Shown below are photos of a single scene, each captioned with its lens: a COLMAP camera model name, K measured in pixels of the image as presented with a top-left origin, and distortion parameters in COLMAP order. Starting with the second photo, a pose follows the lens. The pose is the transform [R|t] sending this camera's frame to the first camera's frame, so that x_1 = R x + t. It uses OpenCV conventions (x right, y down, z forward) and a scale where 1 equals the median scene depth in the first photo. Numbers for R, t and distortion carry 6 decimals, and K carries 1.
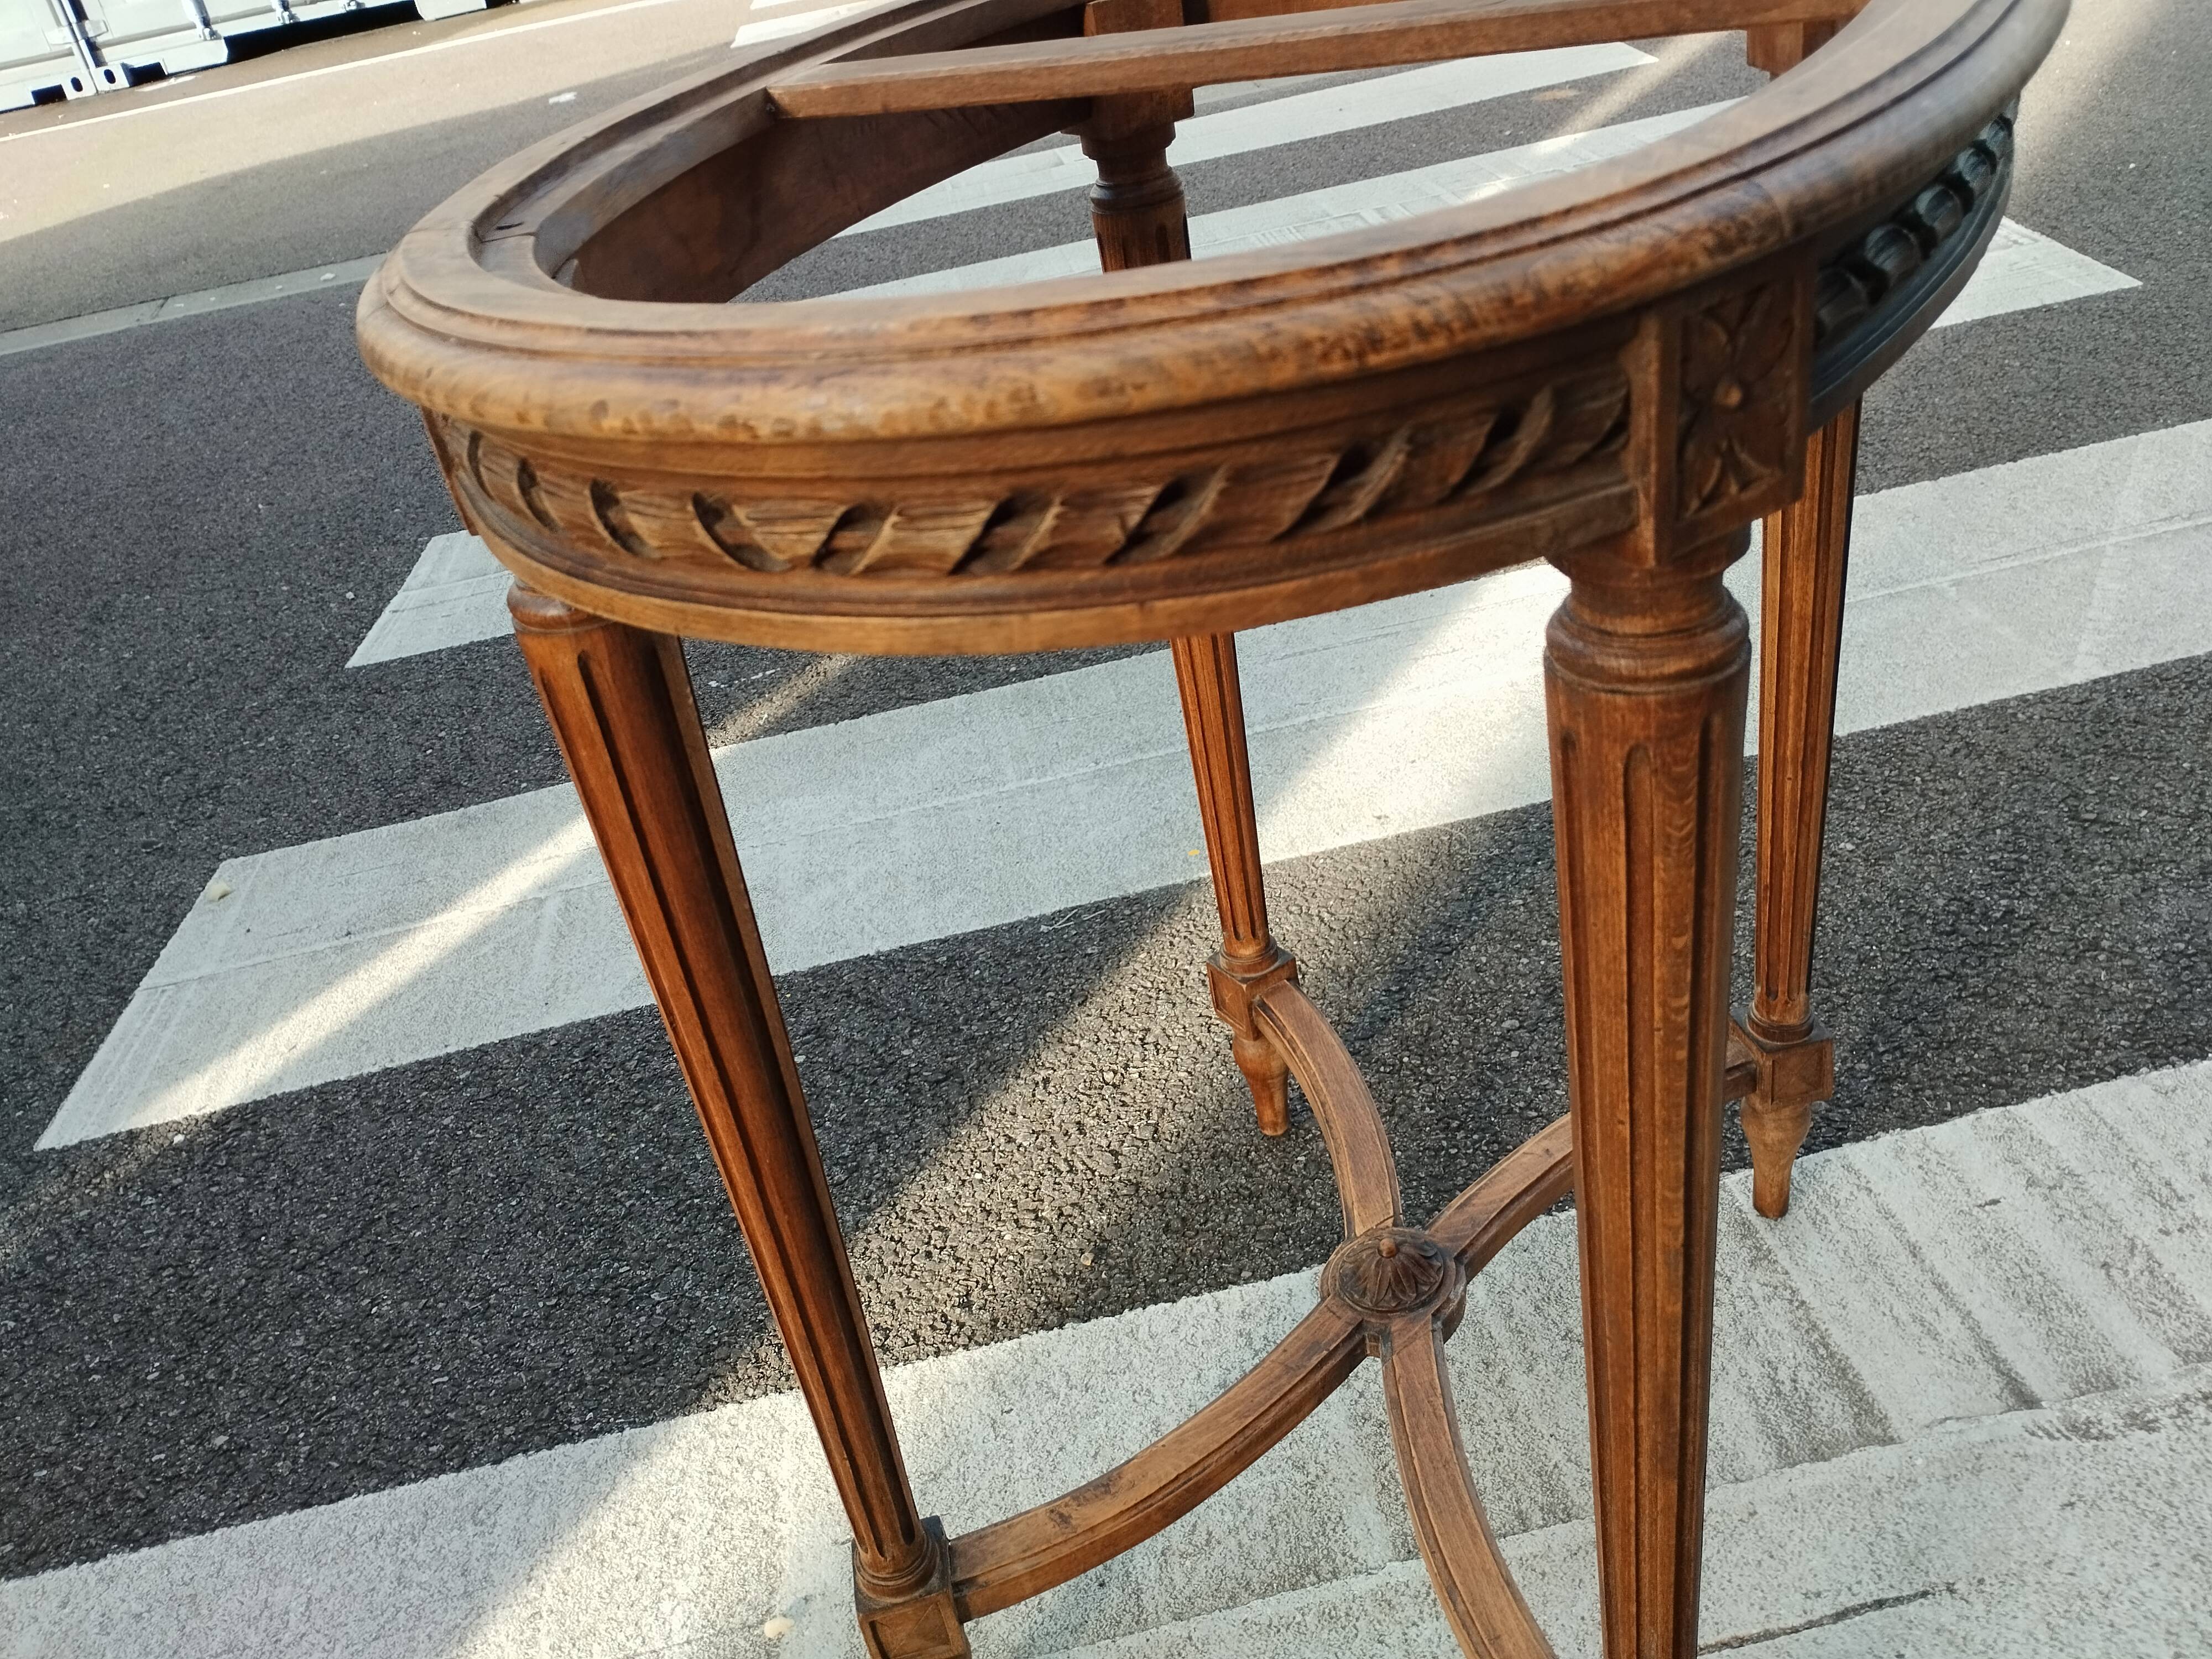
lens RADIAL K [[1866.0, 0, 1098.9], [0, 1866.0, 828.7], [0, 0, 1]] dist [0.067996, -0.091880]
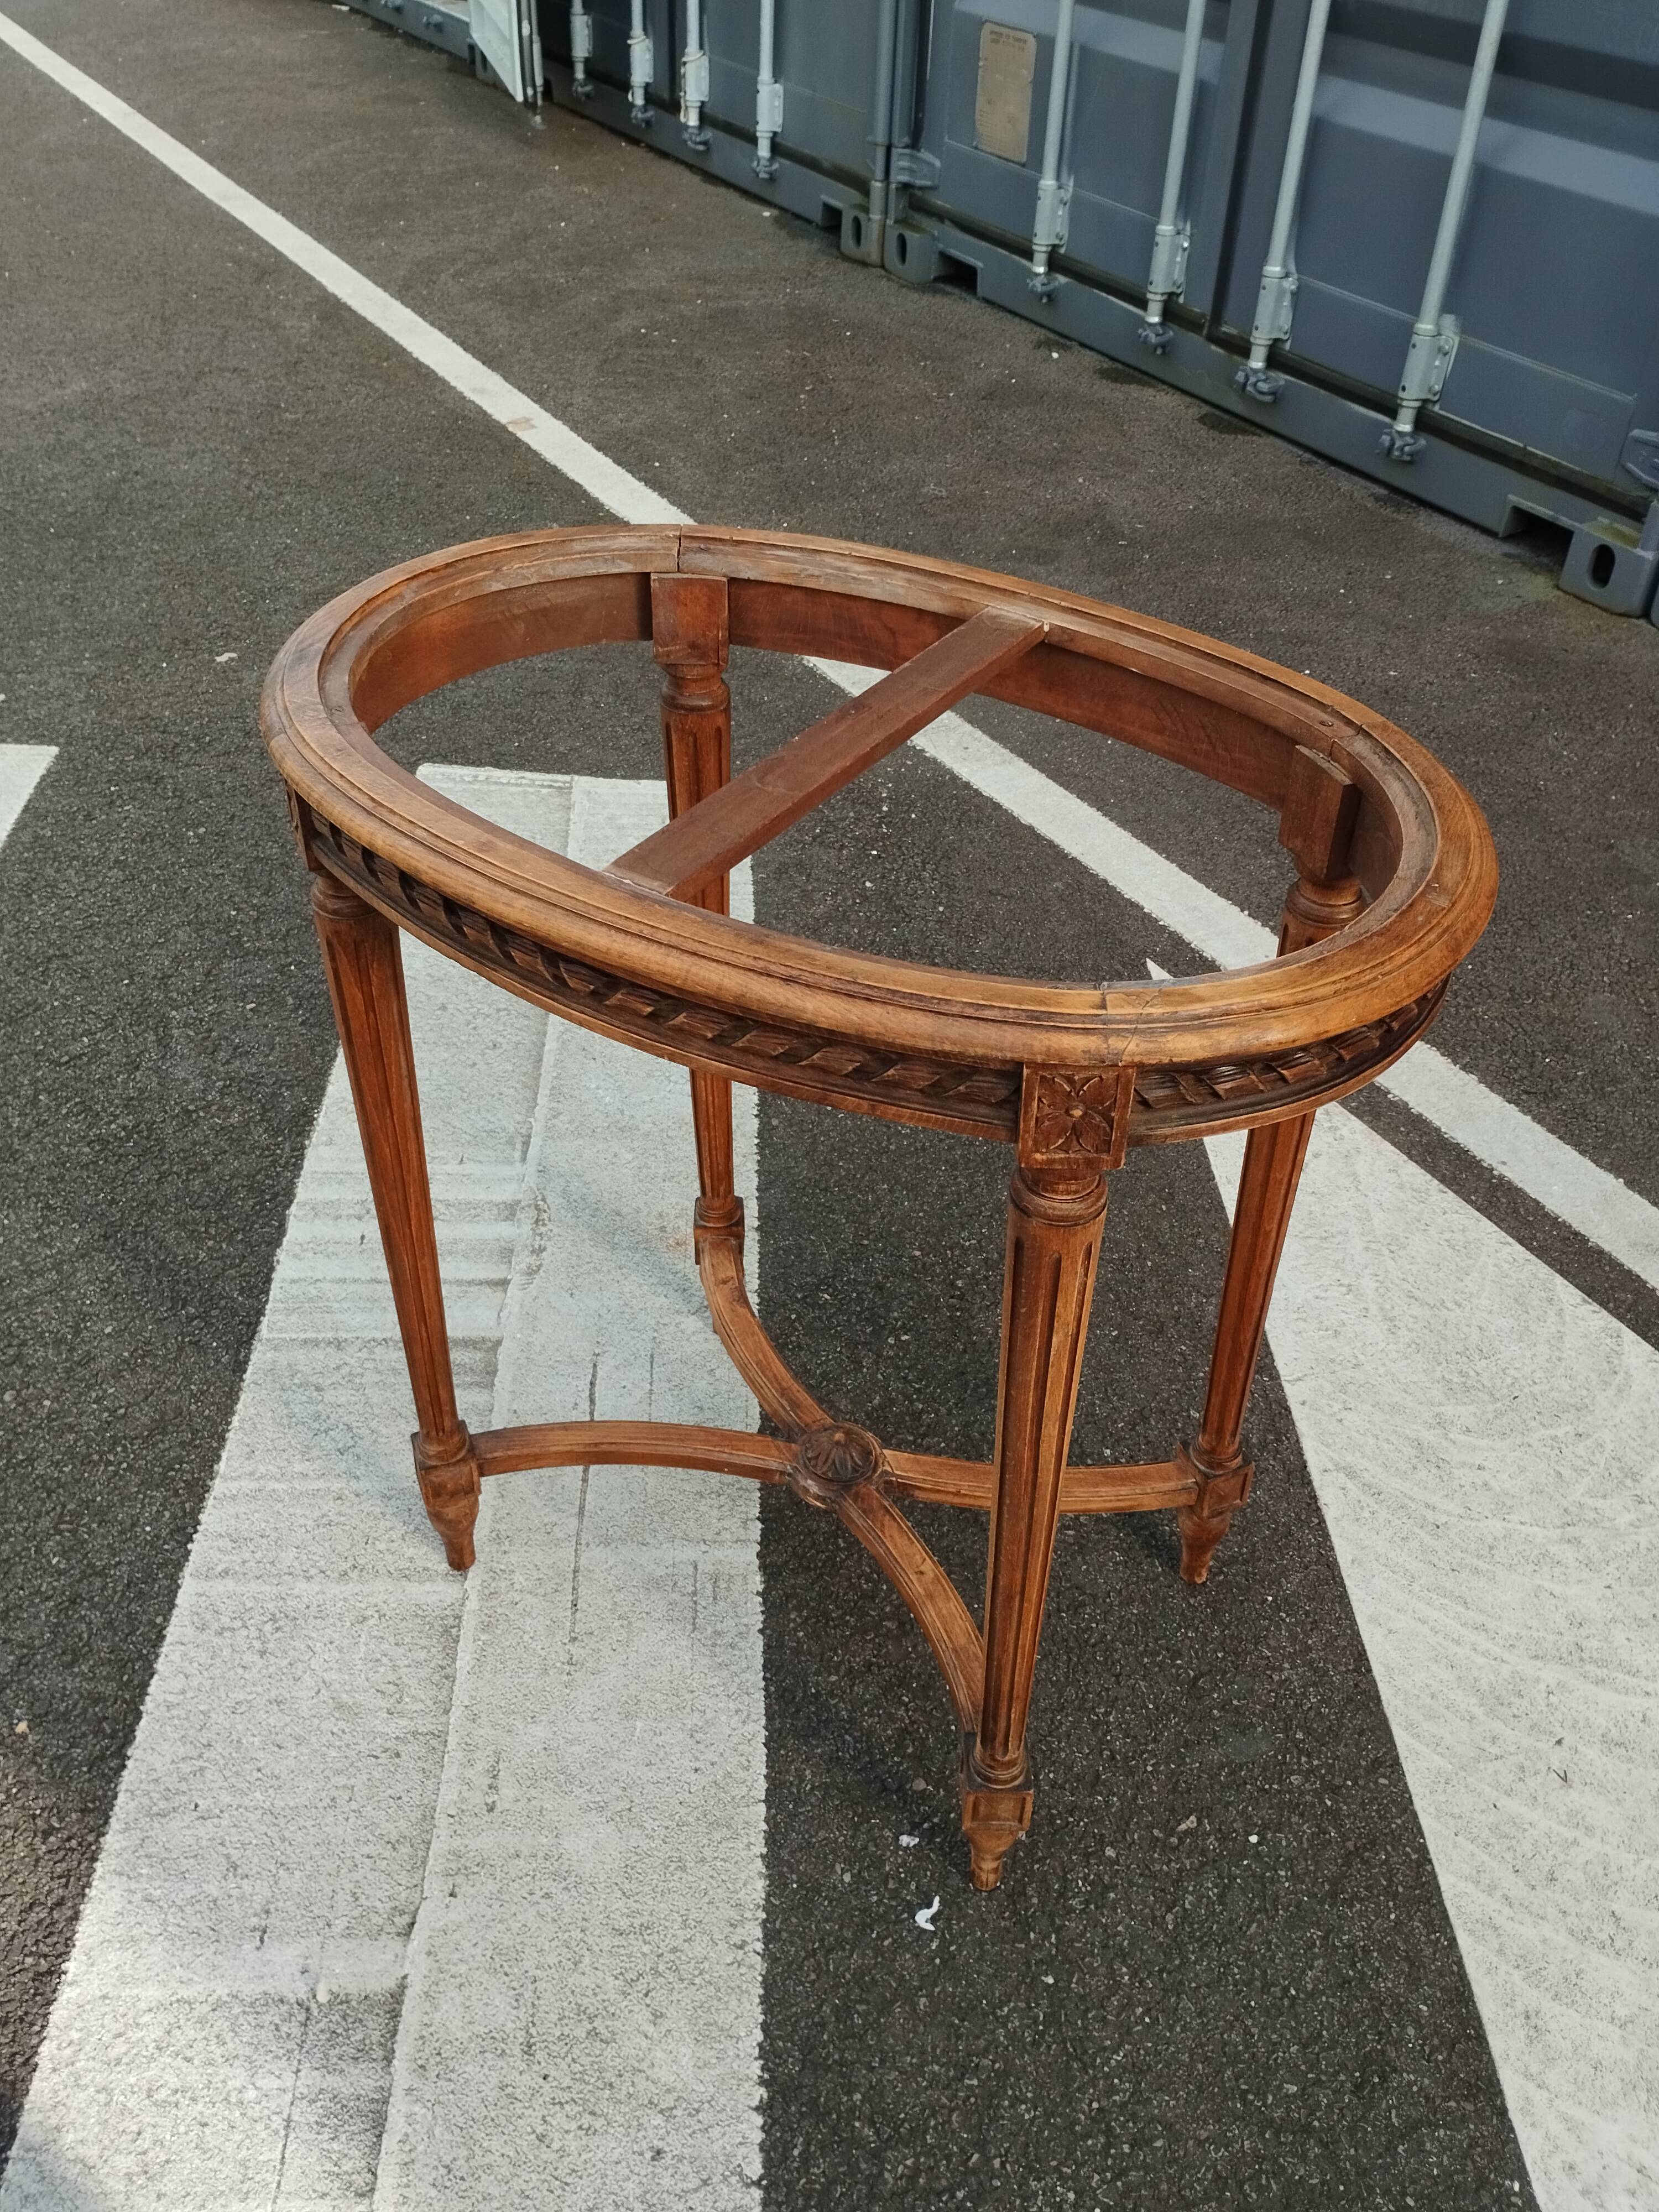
lens RADIAL K [[1857.9, 0, 846.1], [0, 1857.9, 1111.6], [0, 0, 1]] dist [0.062638, -0.084390]
pose [[0.107355, -0.469632, 0.876311, -0.742924], [0.456318, 0.806360, 0.376241, -0.269176], [-0.883317, 0.359485, 0.300868, 0.105660]]
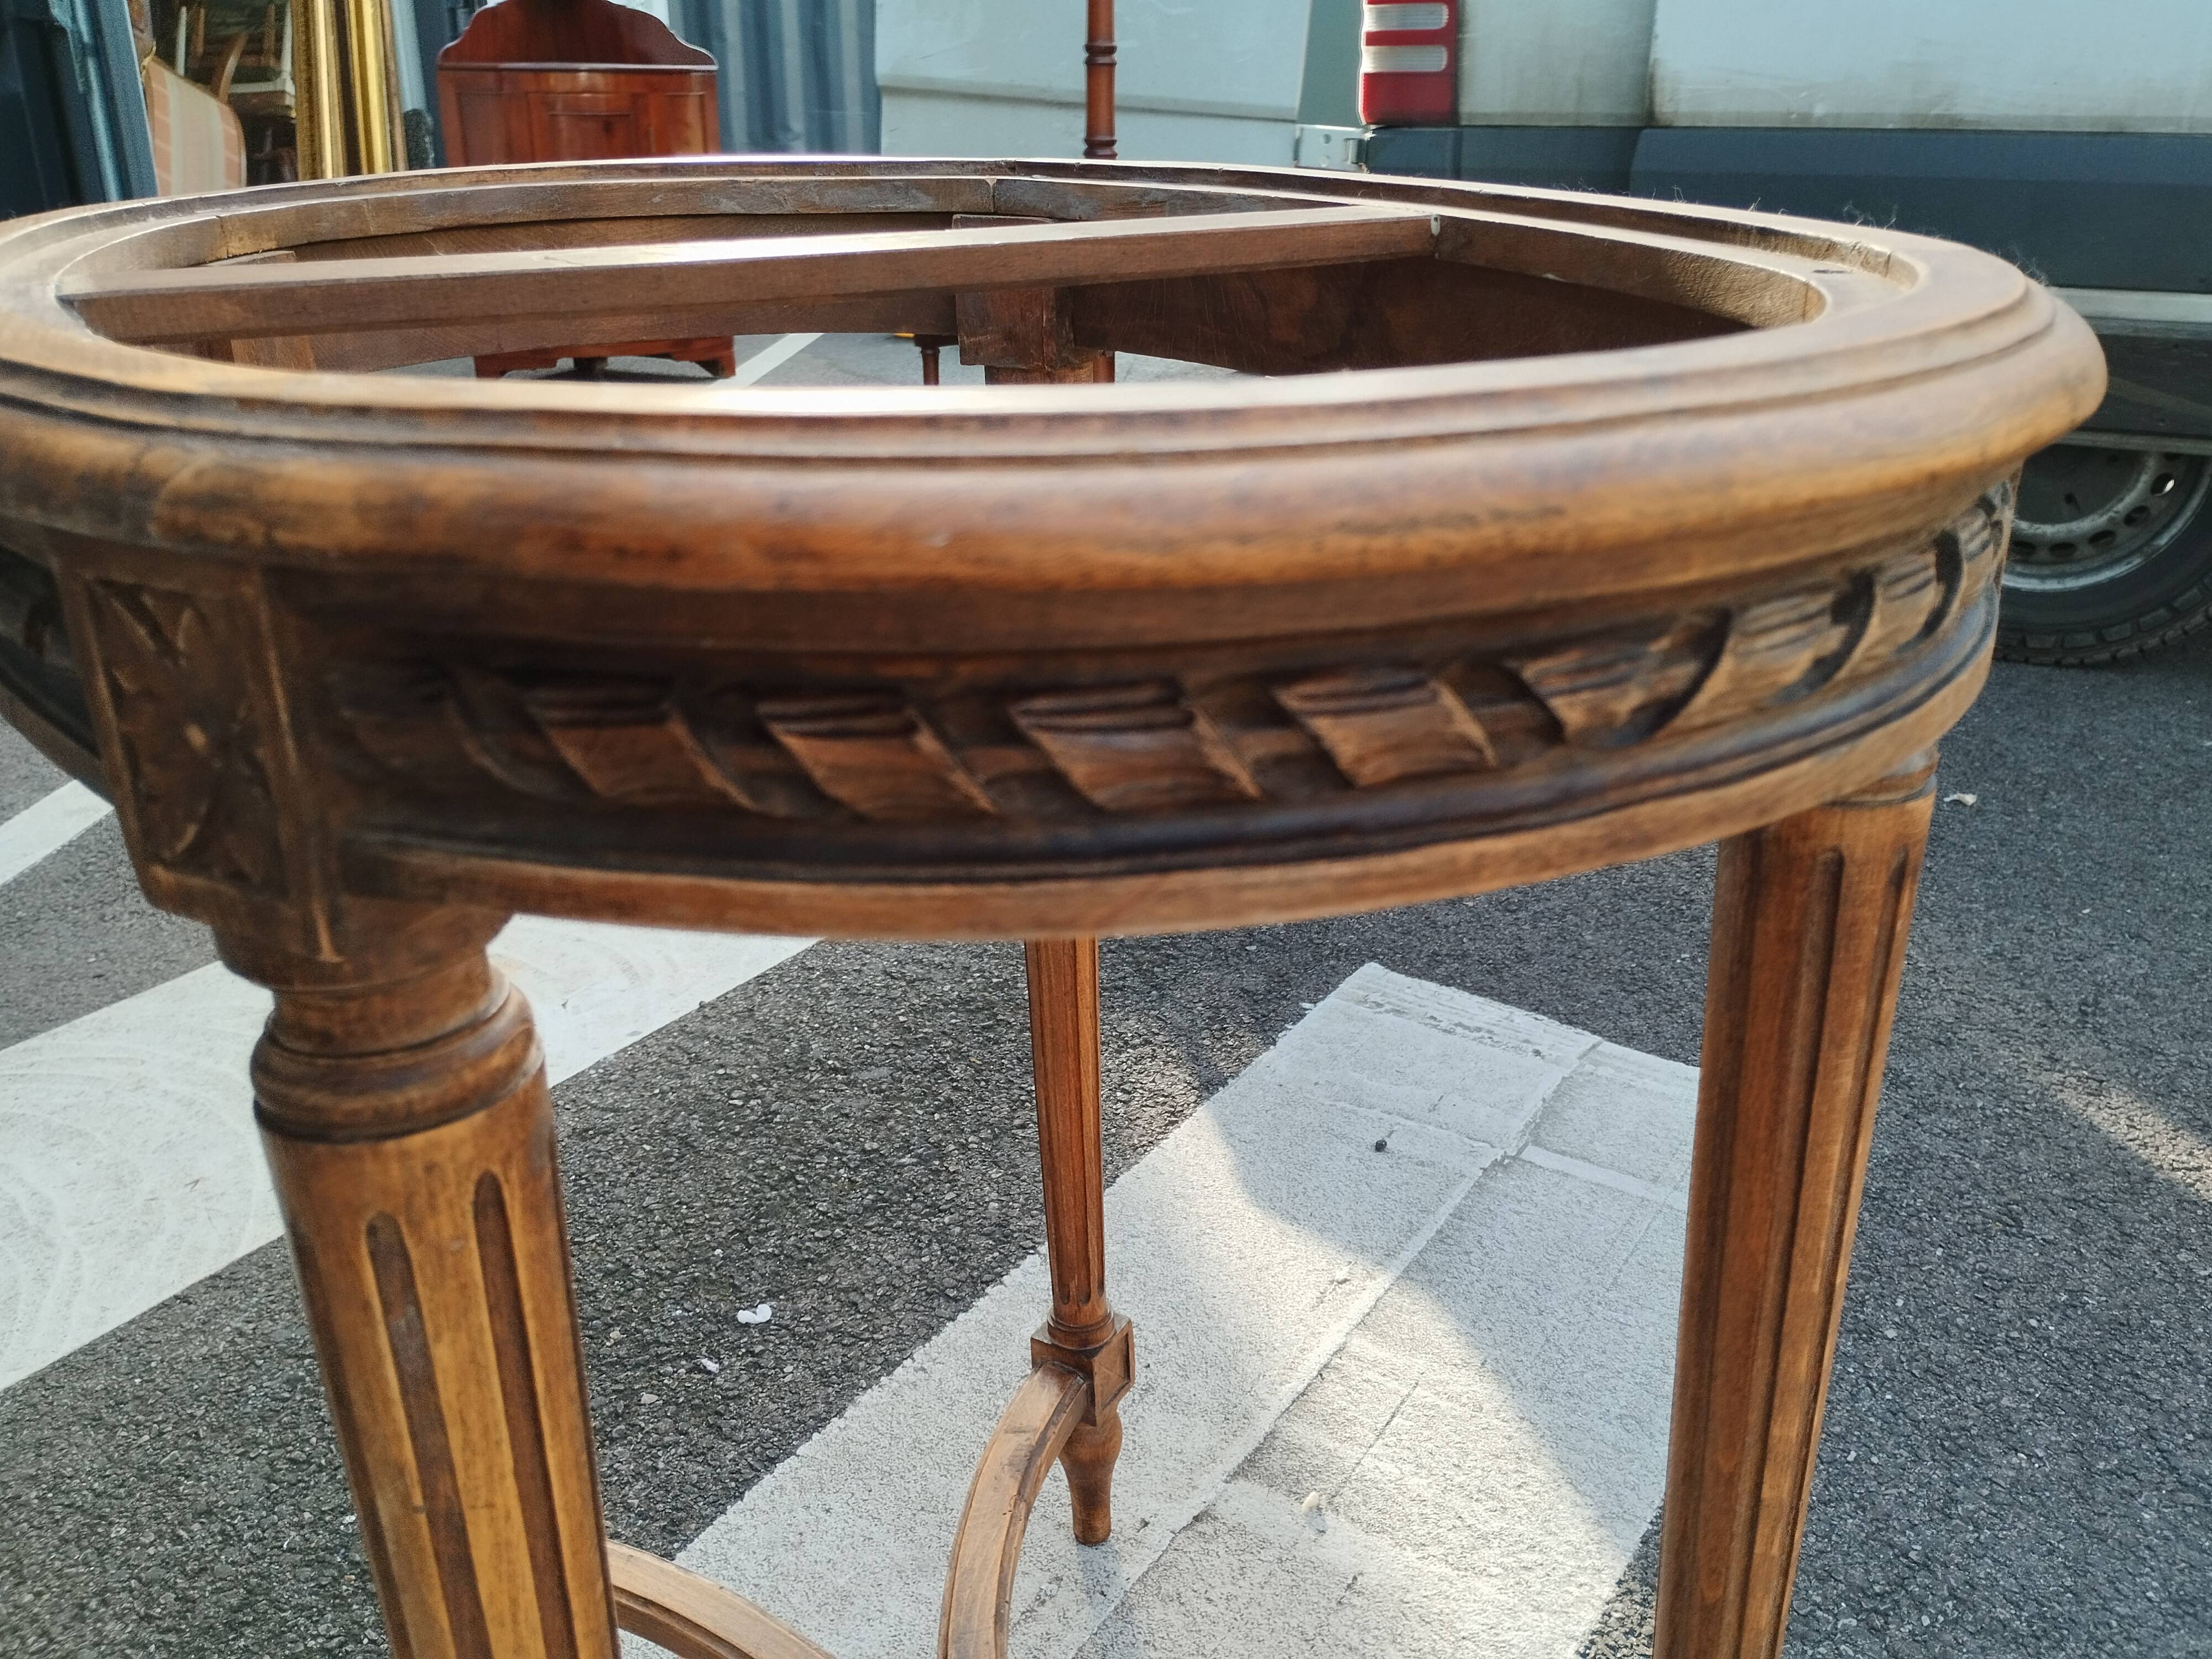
lens RADIAL K [[1913.6, 0, 1108.7], [0, 1913.6, 827.3], [0, 0, 1]] dist [0.060741, -0.075217]
pose [[-0.655301, 0.429433, -0.621424, 0.350132], [-0.281638, 0.624453, 0.728518, -0.489249], [0.700900, 0.652415, -0.288260, 0.785935]]
